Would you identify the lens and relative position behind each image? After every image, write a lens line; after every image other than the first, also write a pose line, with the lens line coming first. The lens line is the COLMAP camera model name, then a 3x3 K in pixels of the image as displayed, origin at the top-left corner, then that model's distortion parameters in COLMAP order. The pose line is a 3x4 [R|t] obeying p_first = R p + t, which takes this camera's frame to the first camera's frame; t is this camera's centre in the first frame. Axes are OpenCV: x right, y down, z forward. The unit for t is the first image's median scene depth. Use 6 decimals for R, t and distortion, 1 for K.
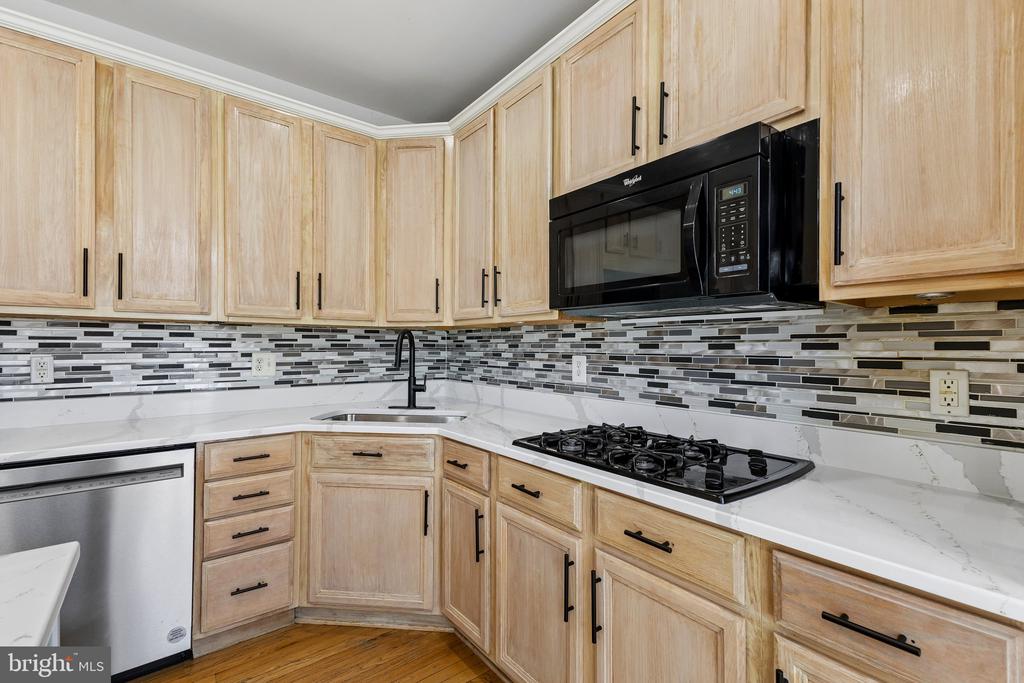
lens RADIAL K [[451.4, 0, 510.7], [0, 451.4, 345.2], [0, 0, 1]] dist [0.017634, -0.001526]
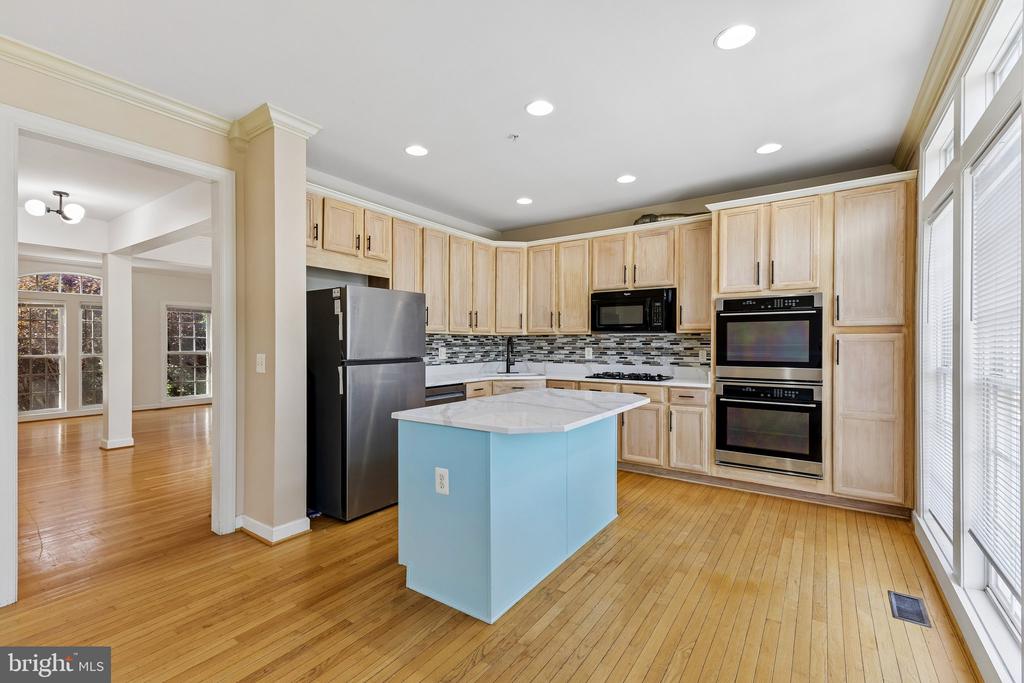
lens RADIAL K [[451.4, 0, 516.7], [0, 451.4, 349.1], [0, 0, 1]] dist [0.017634, -0.001526]
pose [[0.949964, -0.007900, 0.312258, -1.082384], [0.002456, 0.999838, 0.017823, -0.015989], [-0.312348, -0.016164, 0.949830, -1.335047]]
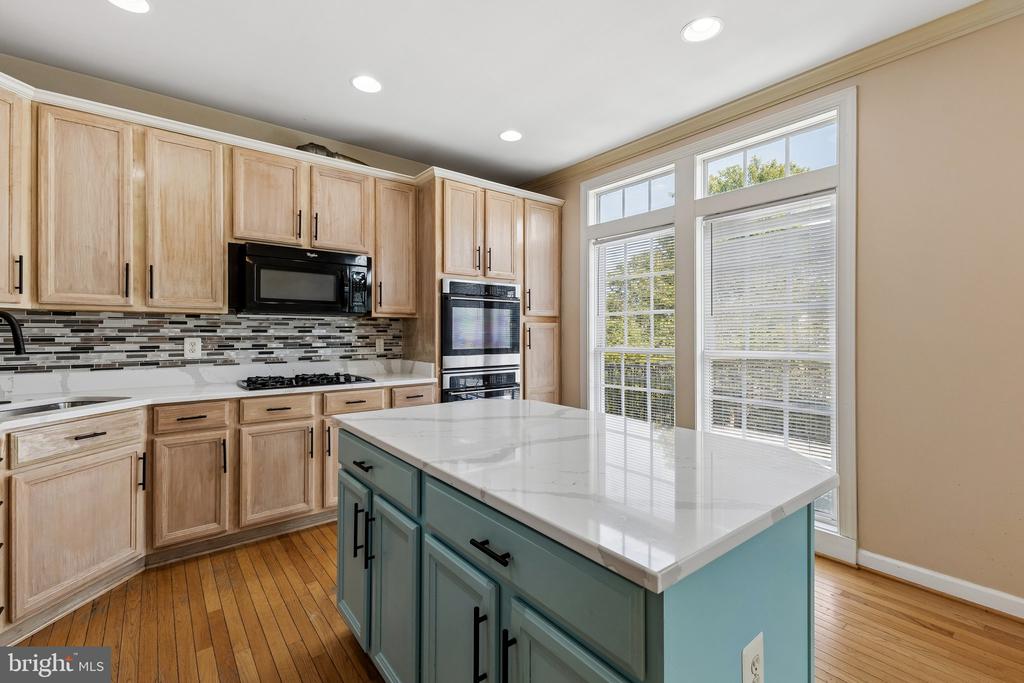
lens RADIAL K [[451.4, 0, 512.1], [0, 451.4, 332.9], [0, 0, 1]] dist [0.017634, -0.001526]
pose [[-0.015361, -0.004451, 0.999872, -1.356220], [-0.004074, 0.999982, 0.004389, -0.002529], [-0.999874, -0.004006, -0.015379, 0.053402]]
